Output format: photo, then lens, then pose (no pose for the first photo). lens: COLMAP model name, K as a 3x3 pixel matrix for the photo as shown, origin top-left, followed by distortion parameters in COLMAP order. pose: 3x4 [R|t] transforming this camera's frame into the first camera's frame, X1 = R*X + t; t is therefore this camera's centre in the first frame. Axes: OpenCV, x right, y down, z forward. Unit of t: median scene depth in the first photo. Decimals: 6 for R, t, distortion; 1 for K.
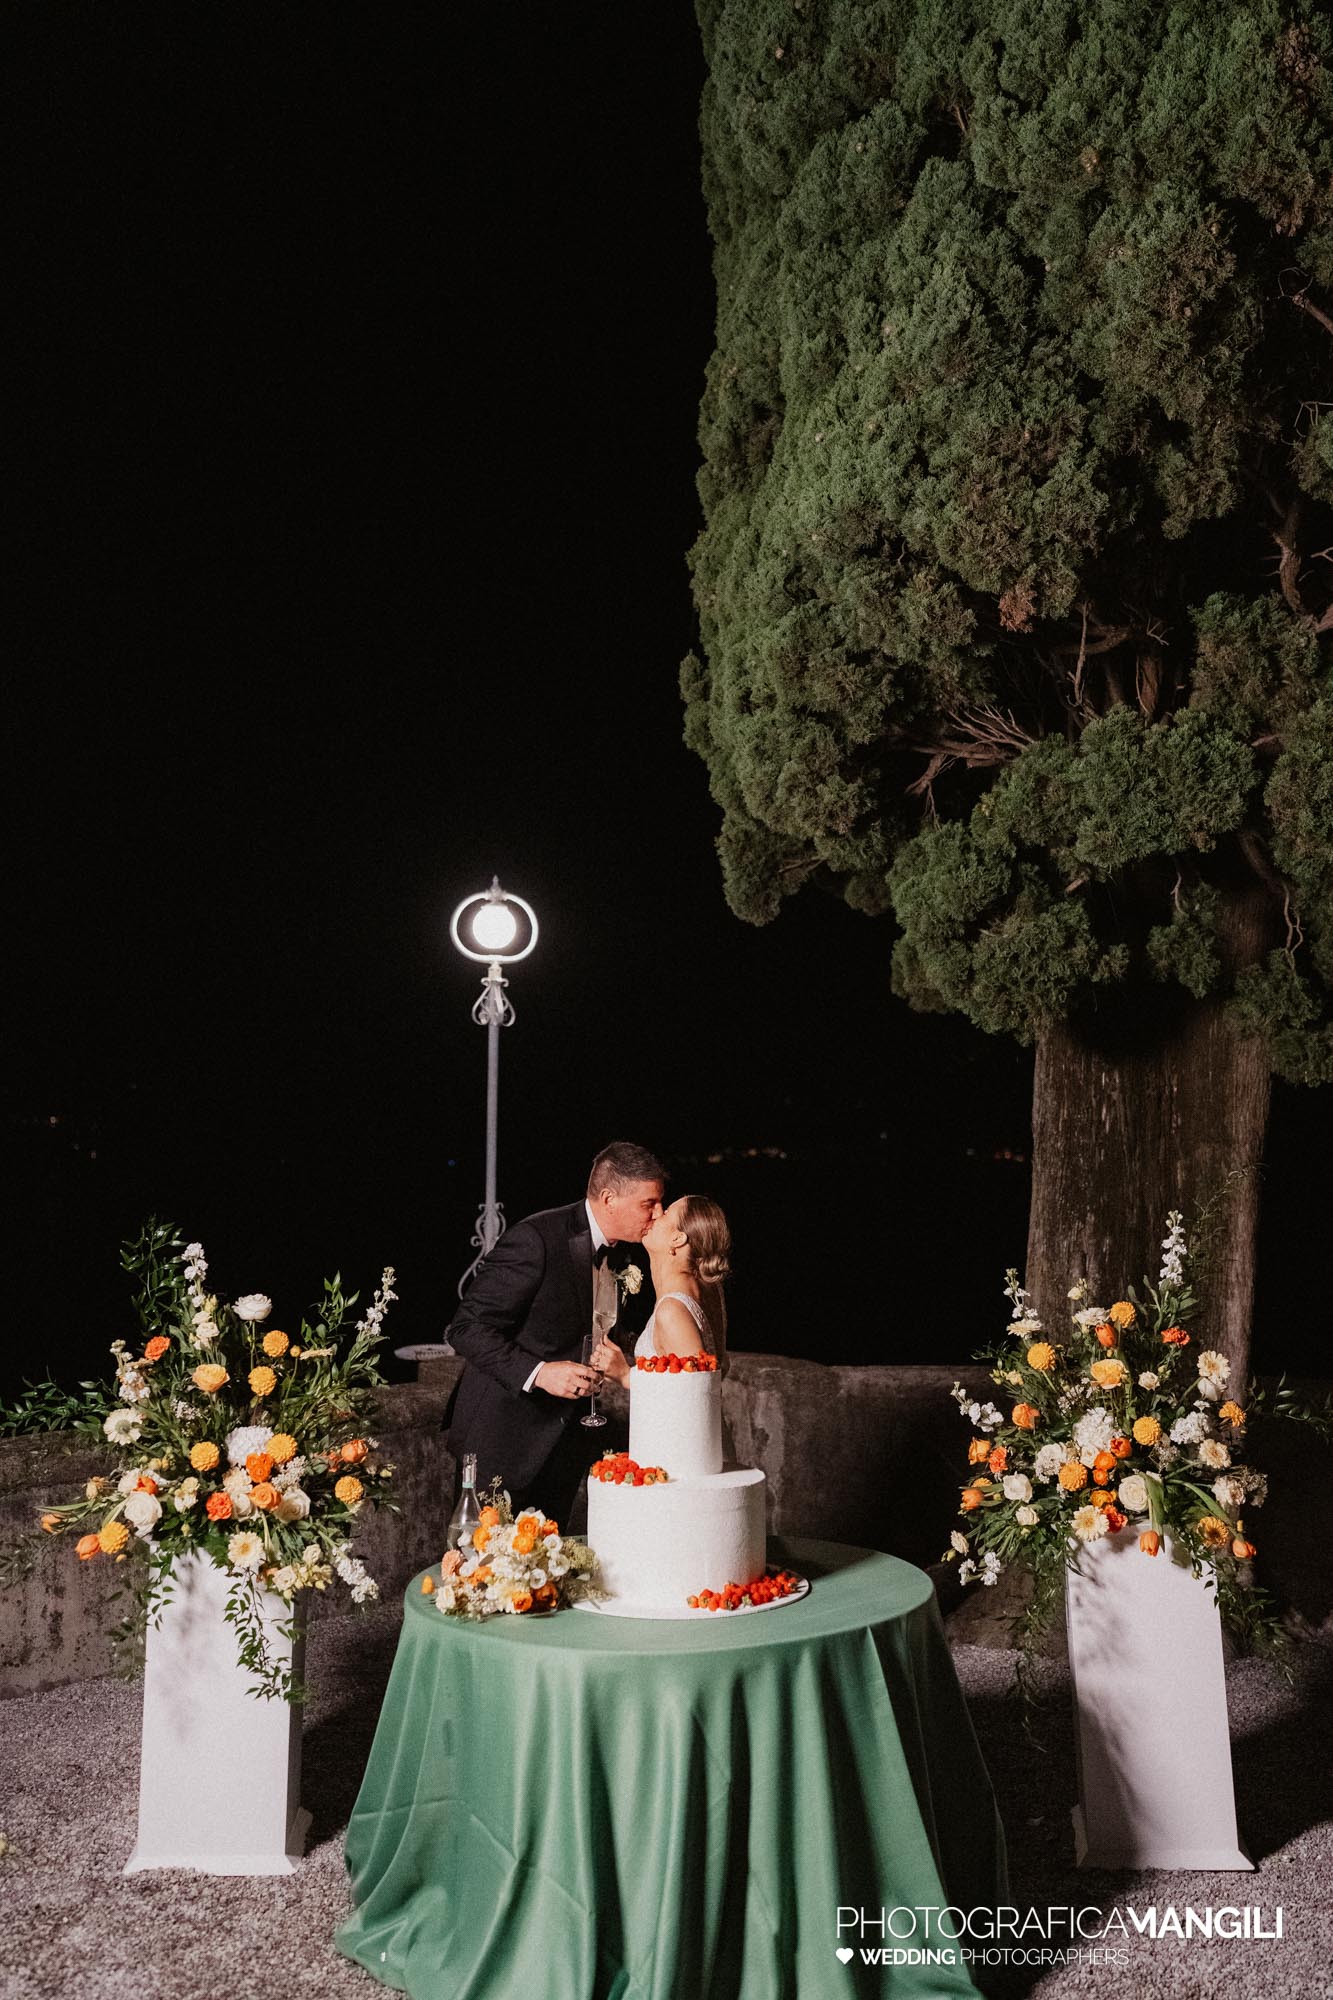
lens RADIAL K [[2002.6, 0, 659.2], [0, 2002.6, 947.1], [0, 0, 1]] dist [-0.035349, 0.000000]
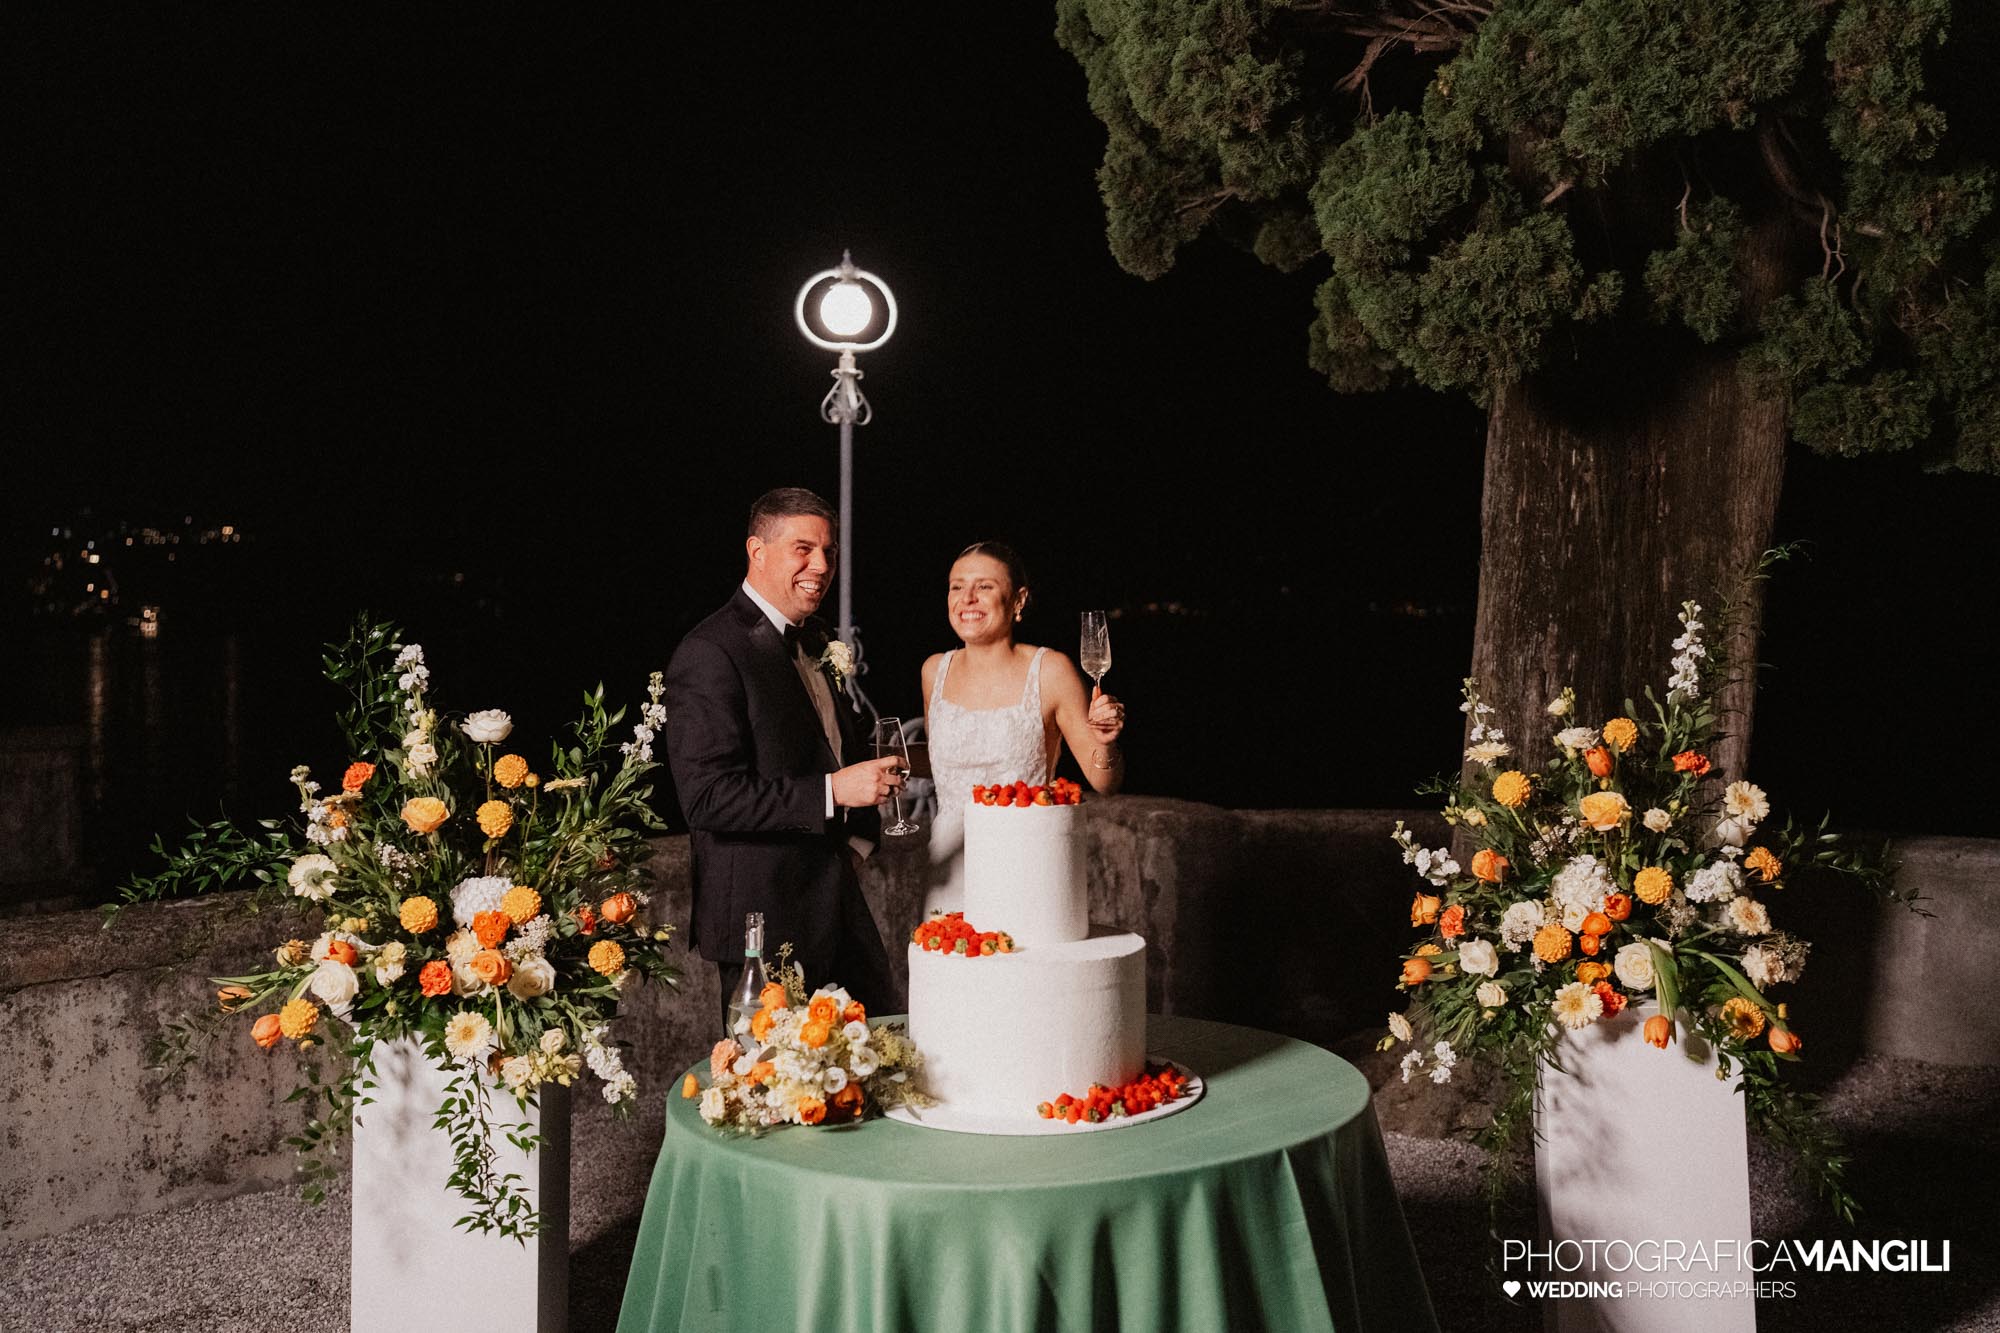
lens RADIAL K [[2002.6, 0, 1006.4], [0, 2002.6, 658.8], [0, 0, 1]] dist [-0.035349, 0.000000]
pose [[0.999645, -0.000655, -0.026652, 0.018194], [0.004035, 0.991901, 0.126947, 0.055633], [0.026353, -0.127010, 0.991551, 0.234663]]
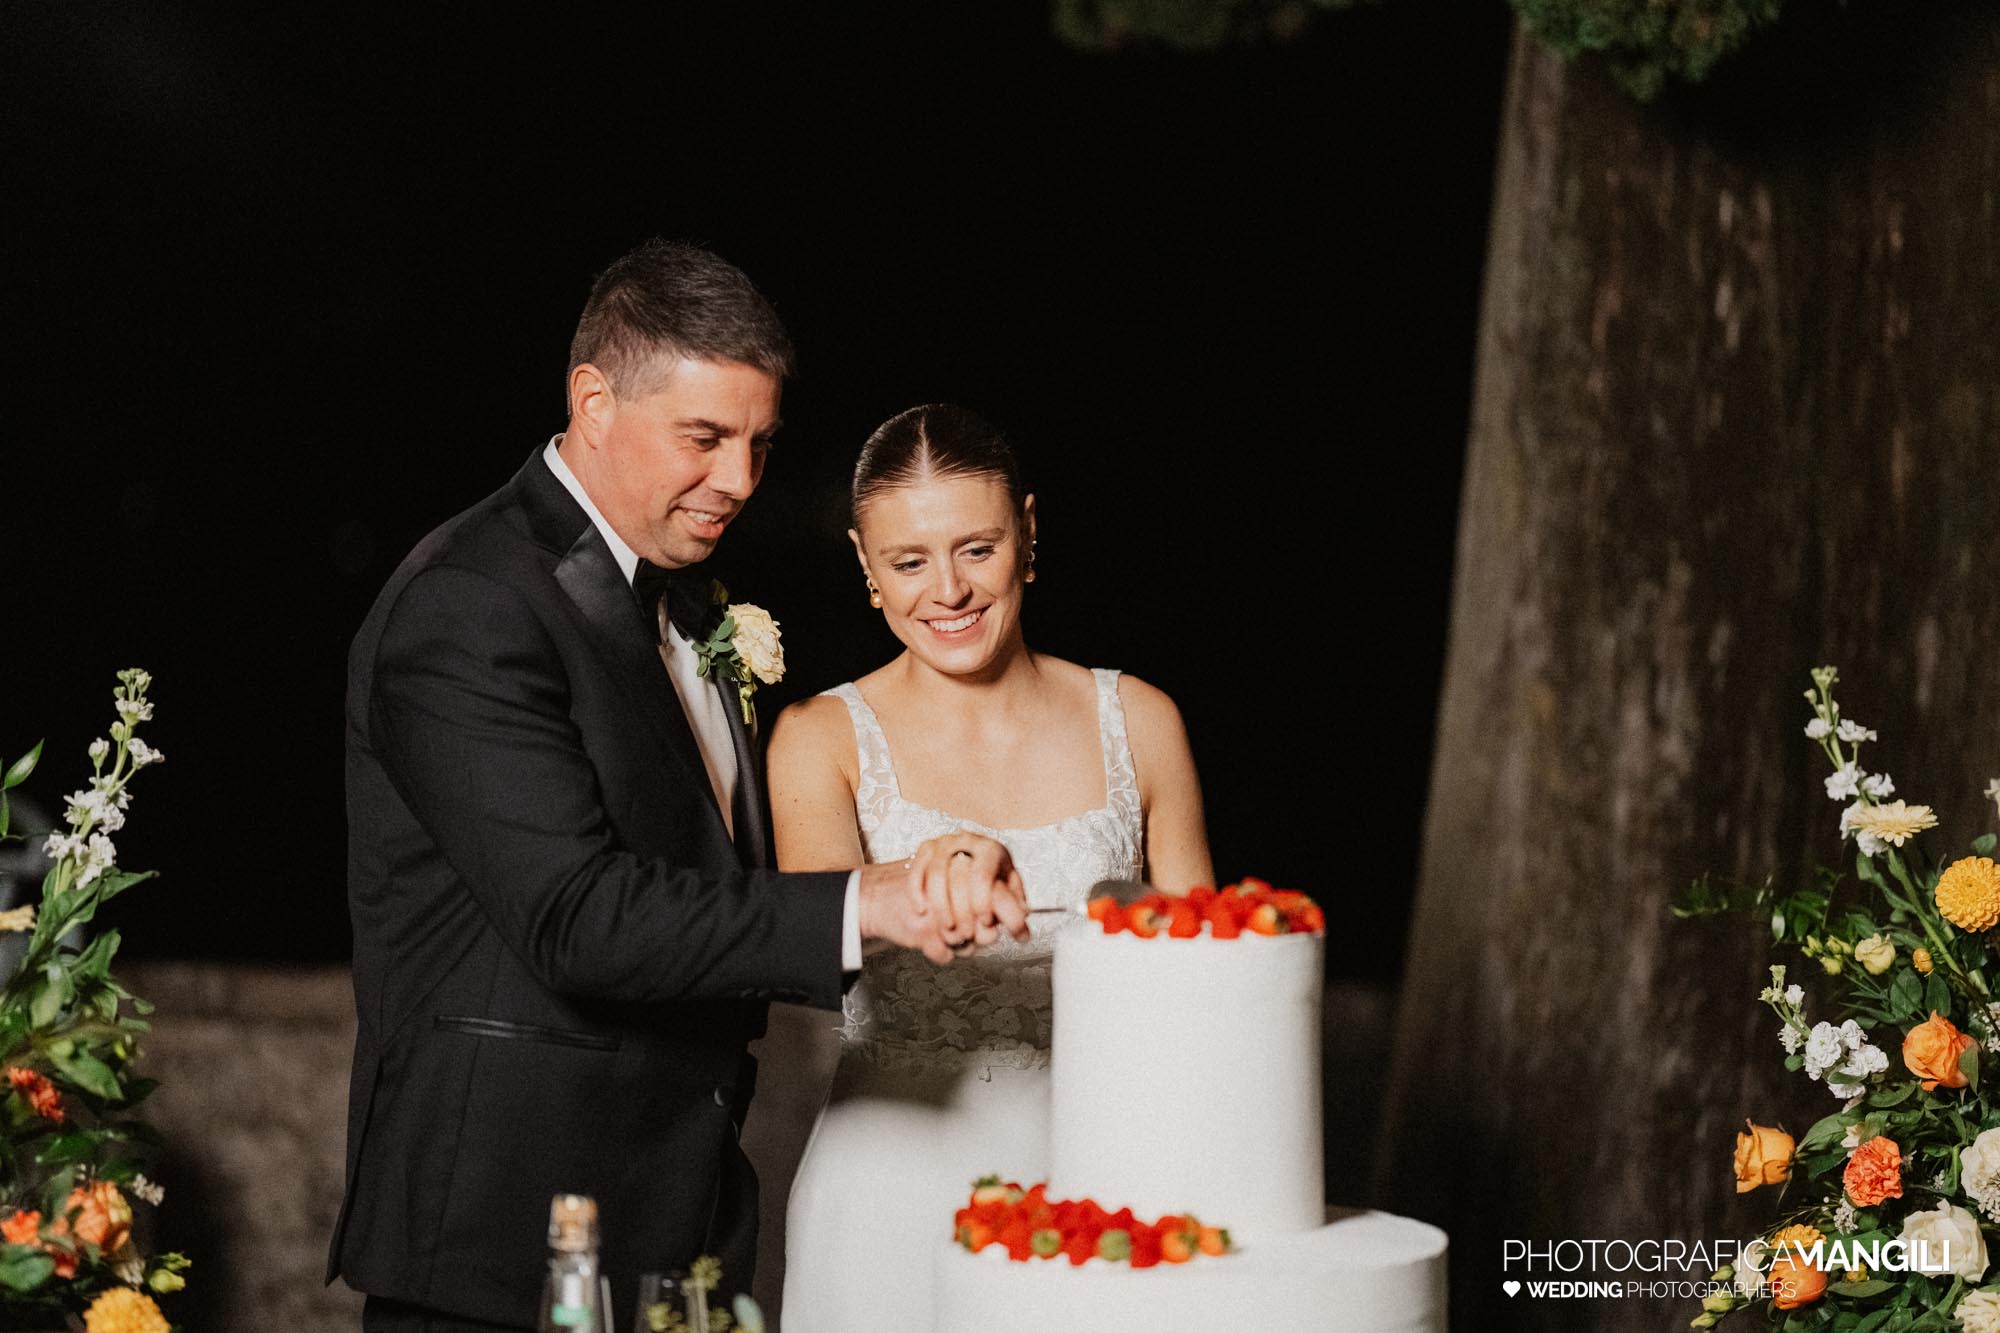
lens RADIAL K [[4851.4, 0, 1001.0], [0, 4851.4, 669.6], [0, 0, 1]] dist [-0.046721, 0.000000]
pose [[0.955741, -0.004869, 0.294168, -0.232055], [-0.031990, 0.992215, 0.120357, 0.059482], [-0.292464, -0.124441, 0.948145, 0.201959]]
